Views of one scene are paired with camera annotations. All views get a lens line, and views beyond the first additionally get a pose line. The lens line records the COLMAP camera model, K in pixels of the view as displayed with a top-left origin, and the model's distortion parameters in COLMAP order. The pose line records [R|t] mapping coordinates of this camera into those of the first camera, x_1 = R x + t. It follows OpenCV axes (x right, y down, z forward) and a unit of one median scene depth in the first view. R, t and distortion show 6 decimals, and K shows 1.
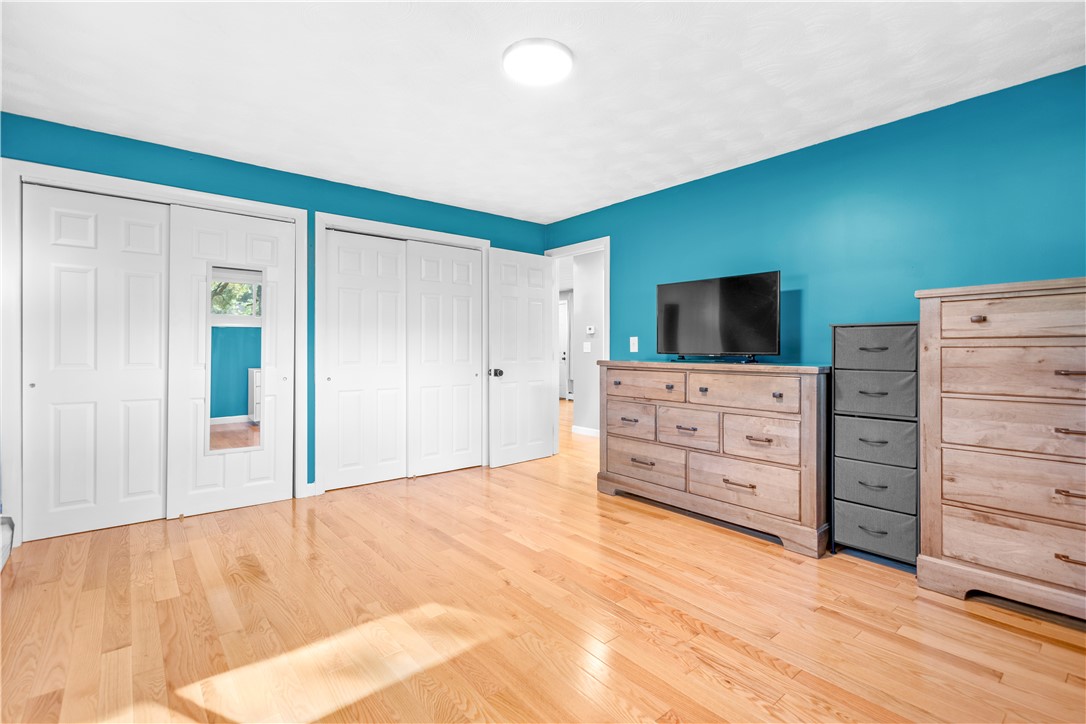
lens RADIAL K [[502.6, 0, 546.5], [0, 502.6, 351.5], [0, 0, 1]] dist [-0.000455, -0.000383]
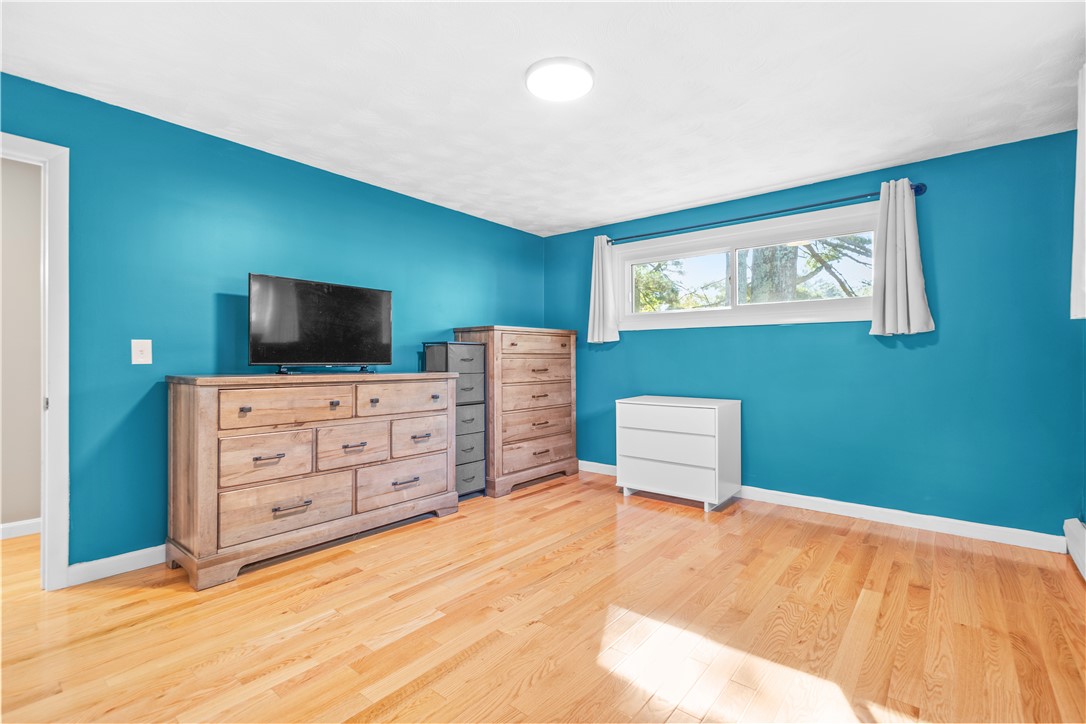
lens RADIAL K [[502.6, 0, 546.5], [0, 502.6, 351.5], [0, 0, 1]] dist [-0.000455, -0.000383]
pose [[-0.201227, 0.011294, 0.979479, -0.749839], [0.000624, 0.999935, -0.011401, -0.009777], [-0.979544, -0.001683, -0.201221, 0.899797]]
